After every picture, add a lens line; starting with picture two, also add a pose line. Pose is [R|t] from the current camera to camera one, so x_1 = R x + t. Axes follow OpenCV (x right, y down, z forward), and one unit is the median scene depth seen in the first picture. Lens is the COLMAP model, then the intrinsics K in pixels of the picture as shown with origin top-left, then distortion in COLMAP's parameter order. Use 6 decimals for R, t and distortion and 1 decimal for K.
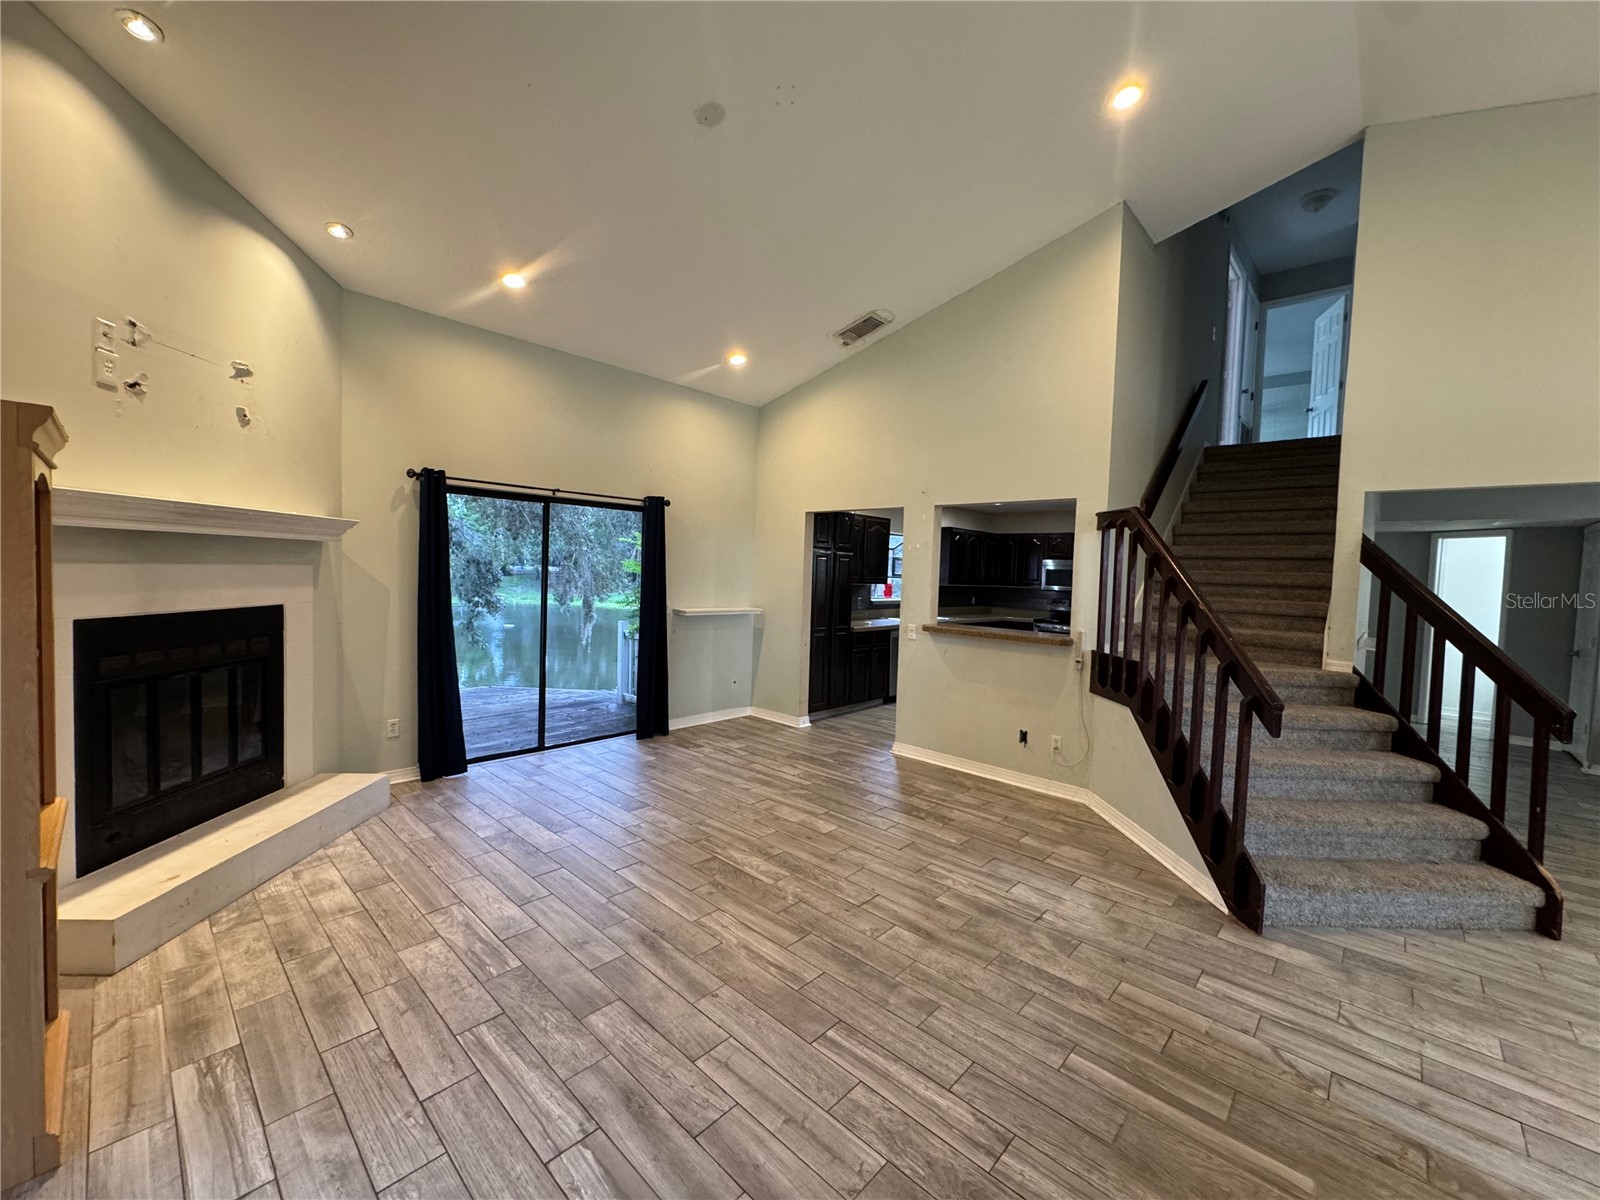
lens RADIAL K [[641.3, 0, 801.0], [0, 641.3, 599.0], [0, 0, 1]] dist [-0.002048, 0.000091]
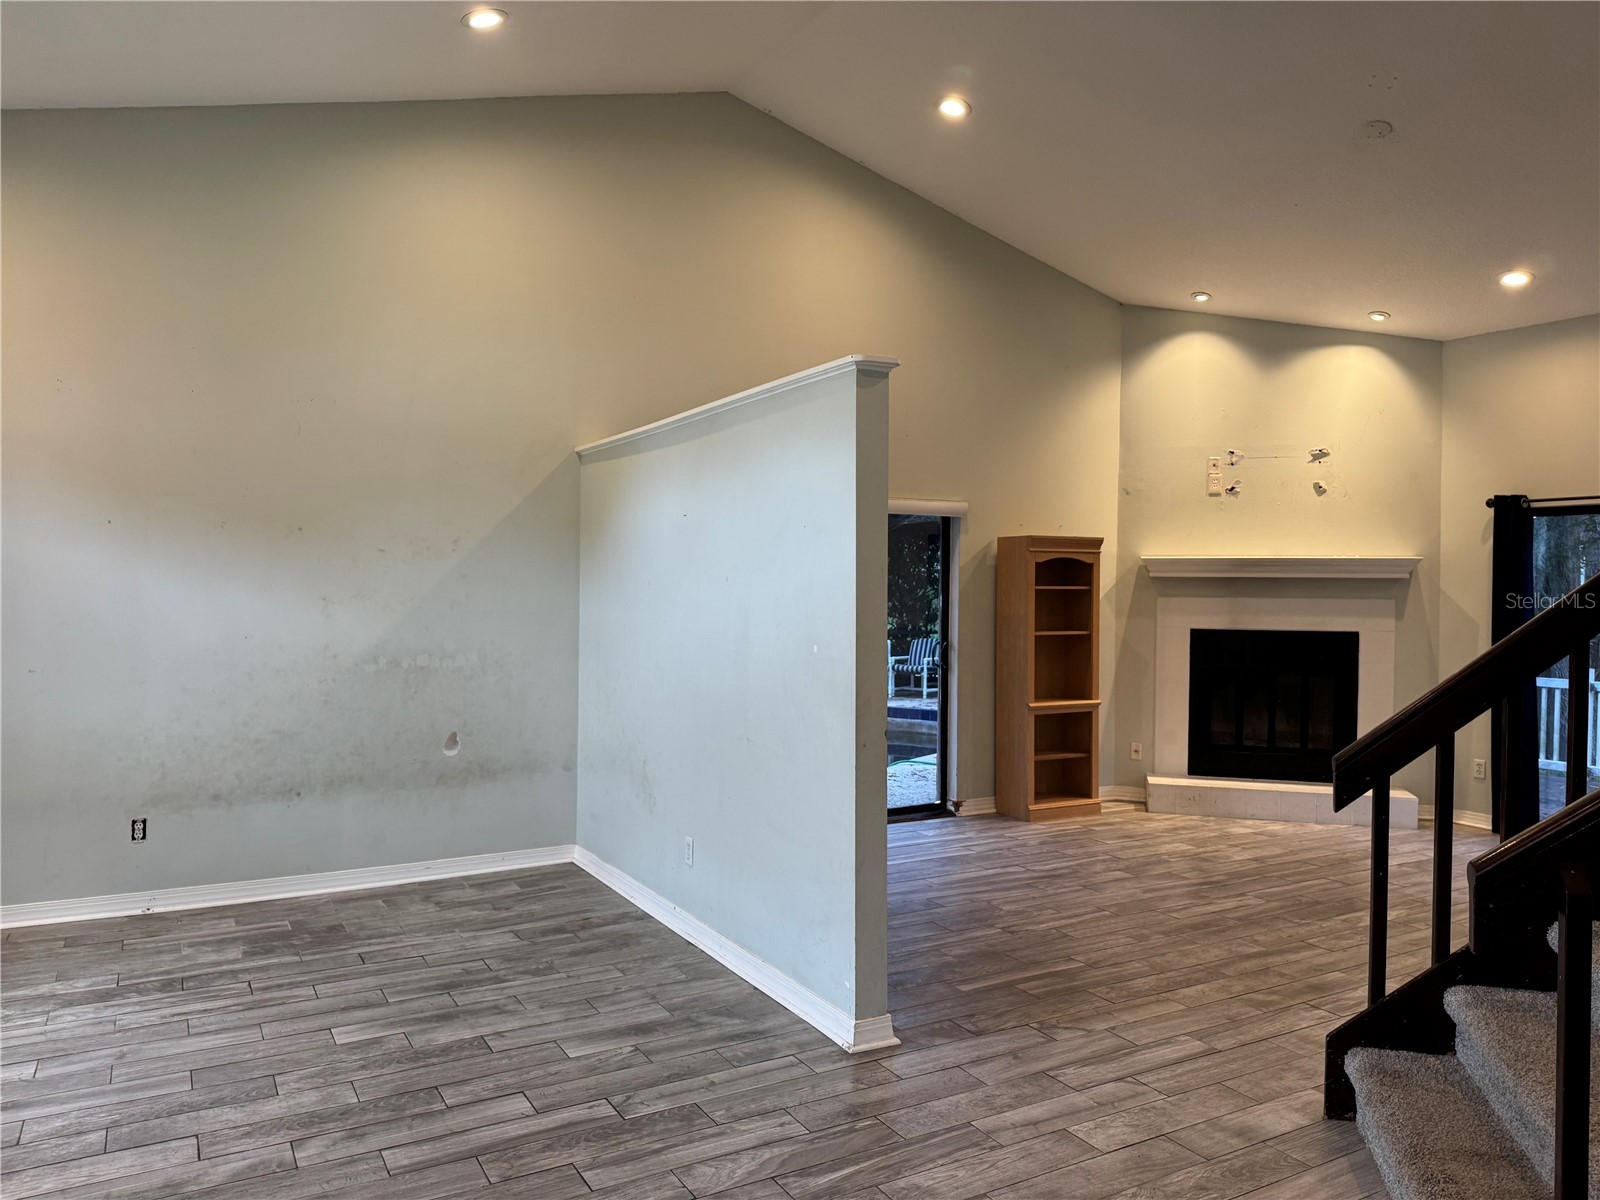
lens RADIAL K [[1130.1, 0, 798.4], [0, 1130.1, 601.5], [0, 0, 1]] dist [0.063430, -0.079152]
pose [[-0.301573, -0.027508, -0.953046, 1.728774], [-0.065769, 0.997803, -0.007989, 0.042165], [0.951172, 0.060271, -0.302720, 0.702063]]
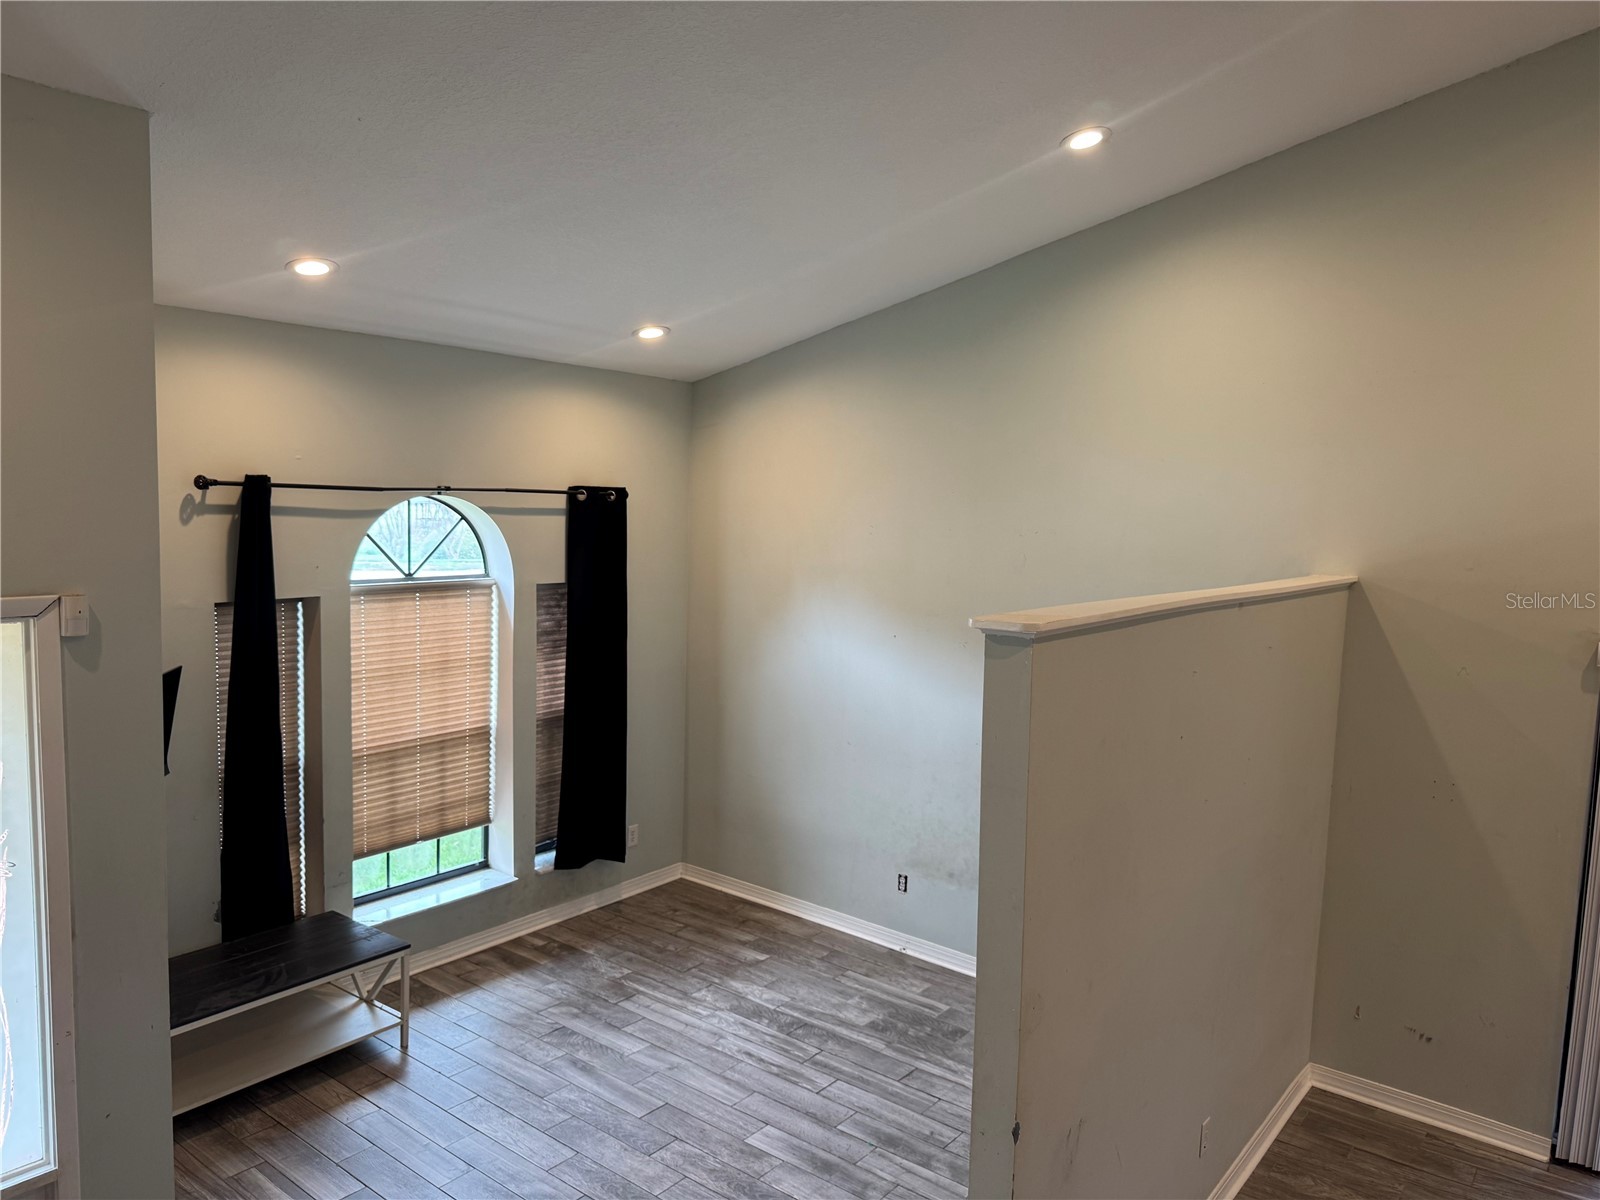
lens RADIAL K [[1130.1, 0, 806.8], [0, 1130.1, 591.5], [0, 0, 1]] dist [0.063430, -0.079152]
pose [[-0.993648, -0.060379, -0.094960, 0.855630], [-0.072388, 0.989053, 0.128583, -0.332322], [0.086157, 0.134640, -0.987142, 1.218855]]
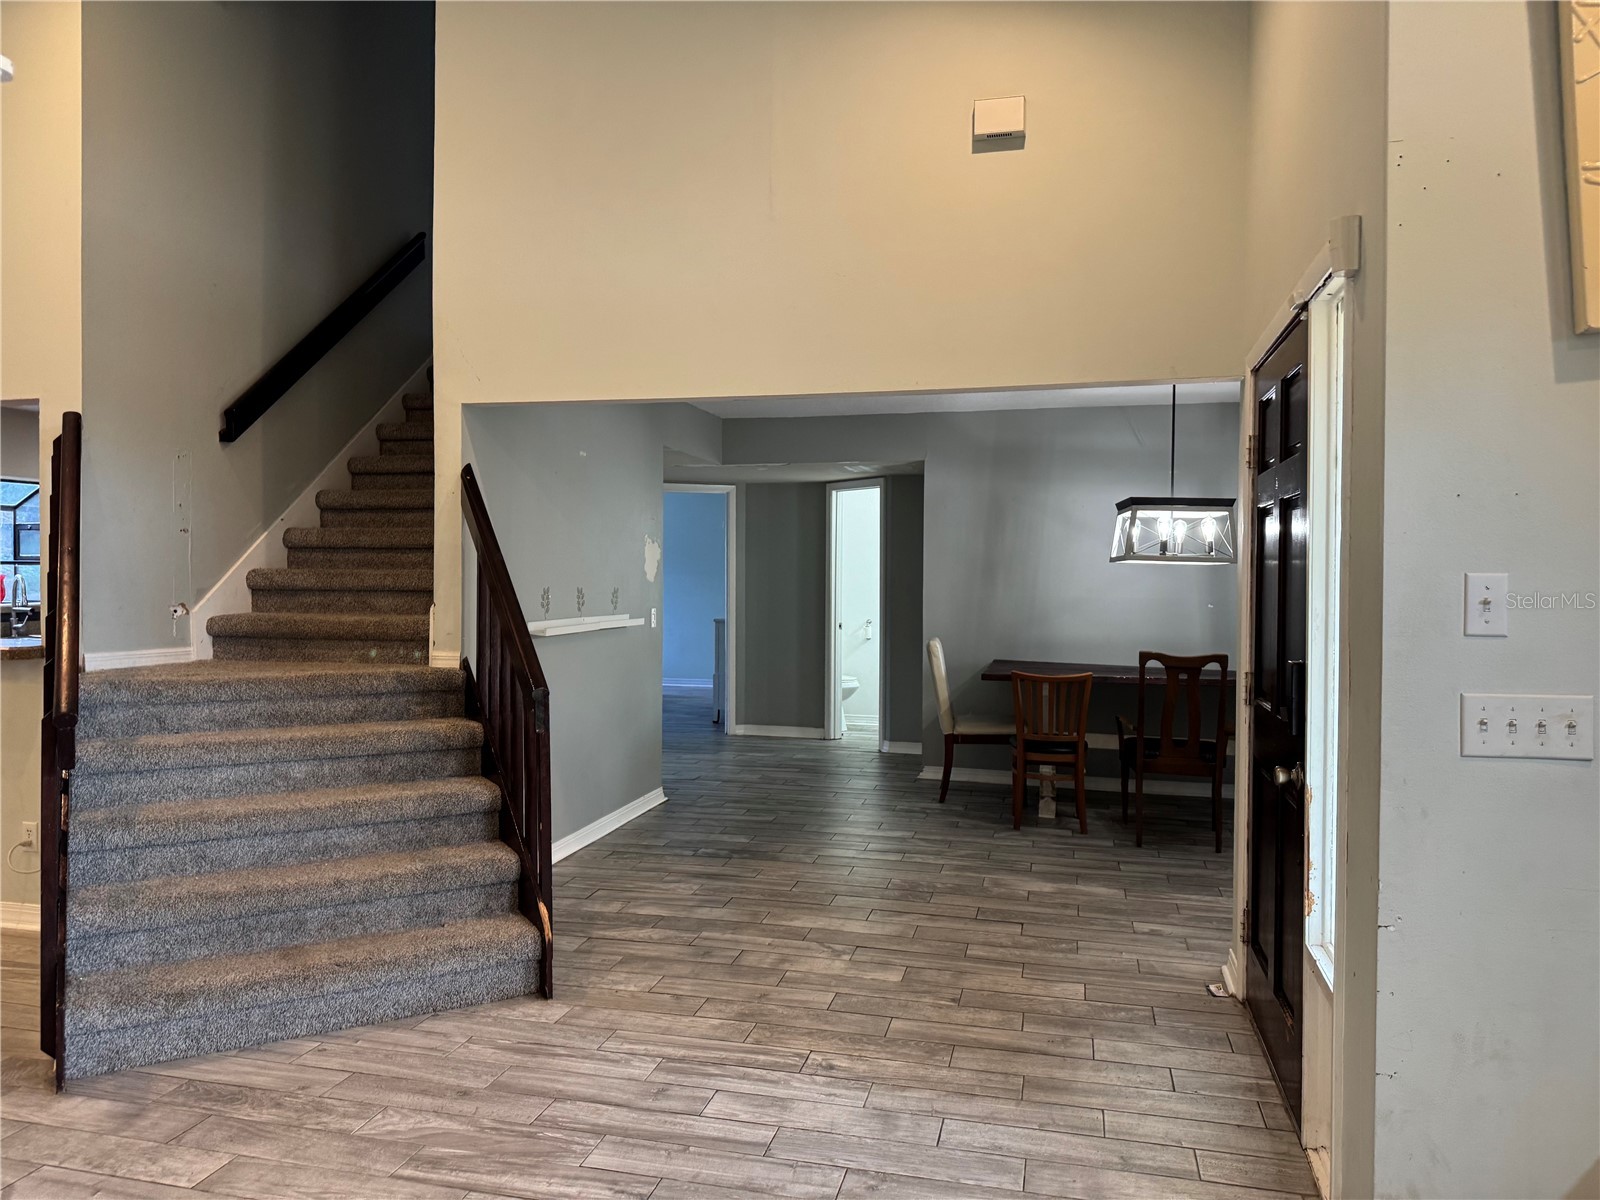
lens RADIAL K [[1130.1, 0, 801.2], [0, 1130.1, 585.0], [0, 0, 1]] dist [0.063430, -0.079152]
pose [[0.873126, -0.031675, 0.486465, 0.710961], [0.044926, 0.998869, -0.015597, 0.074869], [-0.485420, 0.035474, 0.873561, -0.284360]]
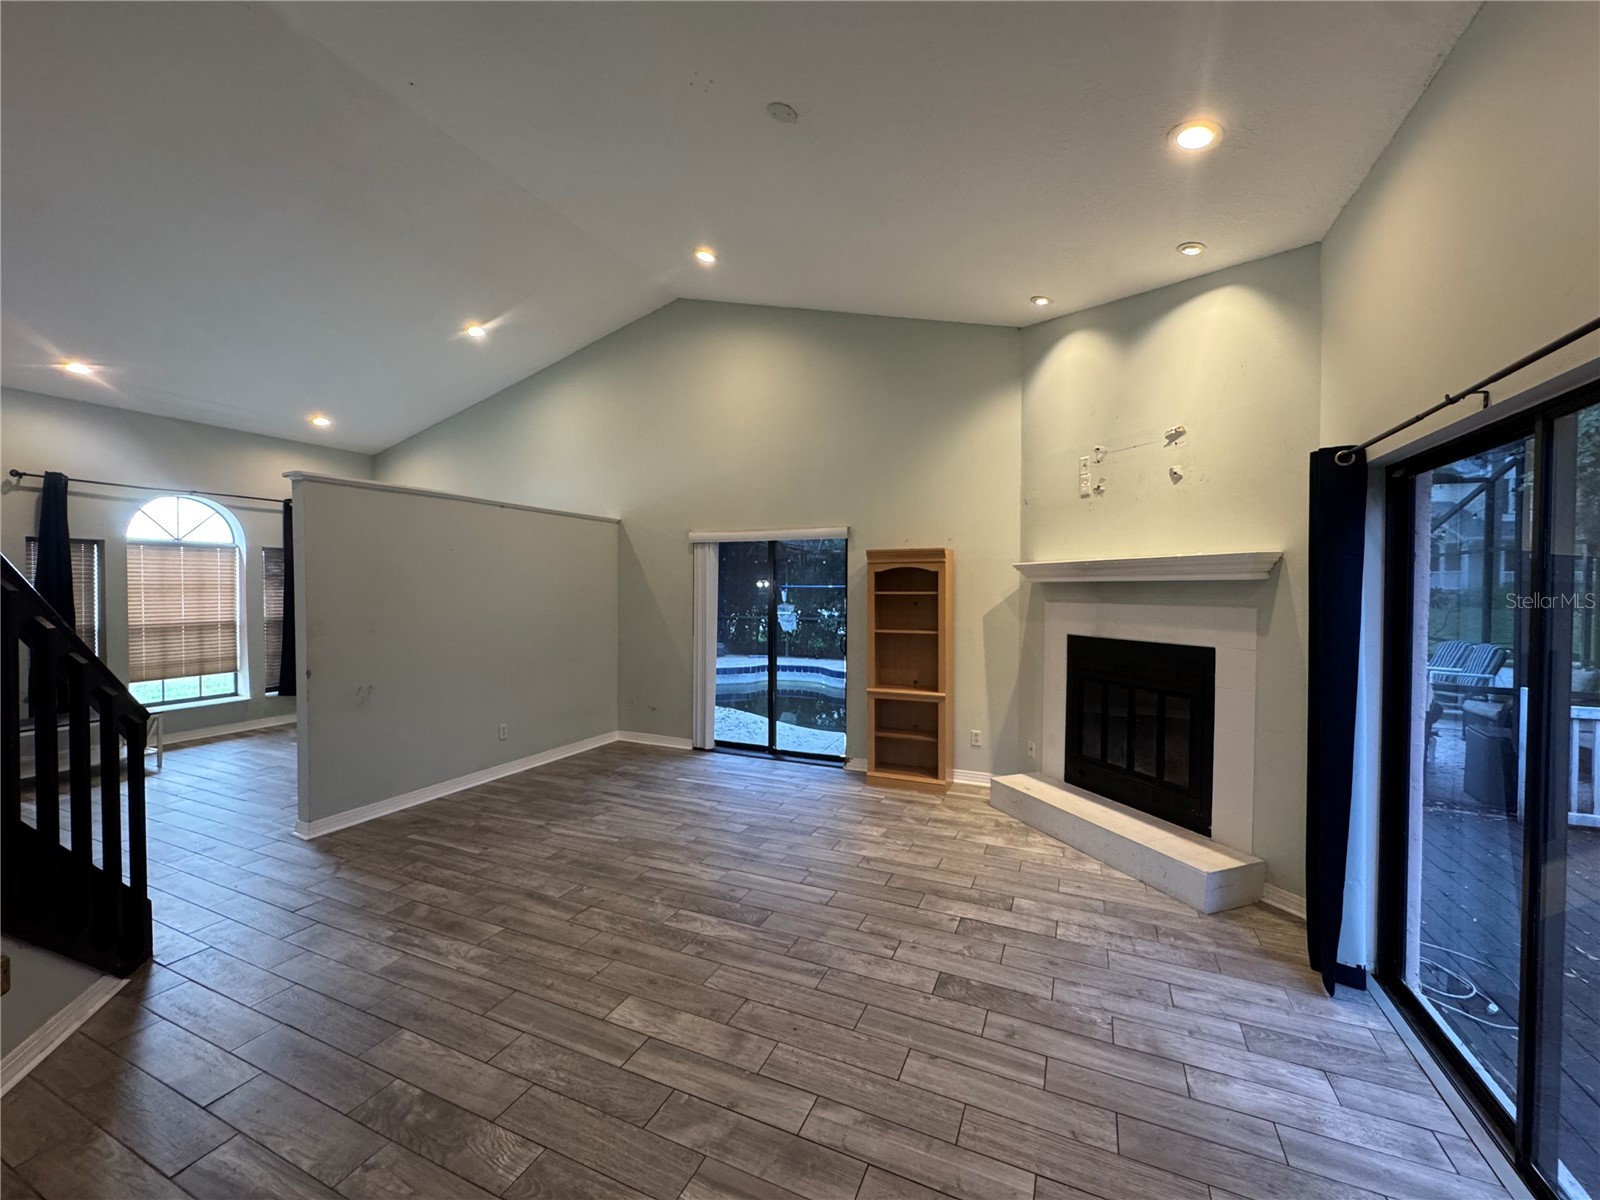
lens RADIAL K [[641.3, 0, 797.0], [0, 641.3, 600.6], [0, 0, 1]] dist [-0.002048, 0.000091]
pose [[-0.947125, -0.034516, -0.319002, 0.110267], [-0.053272, 0.997315, 0.050256, -0.084635], [0.316410, 0.064593, -0.946421, 1.874785]]
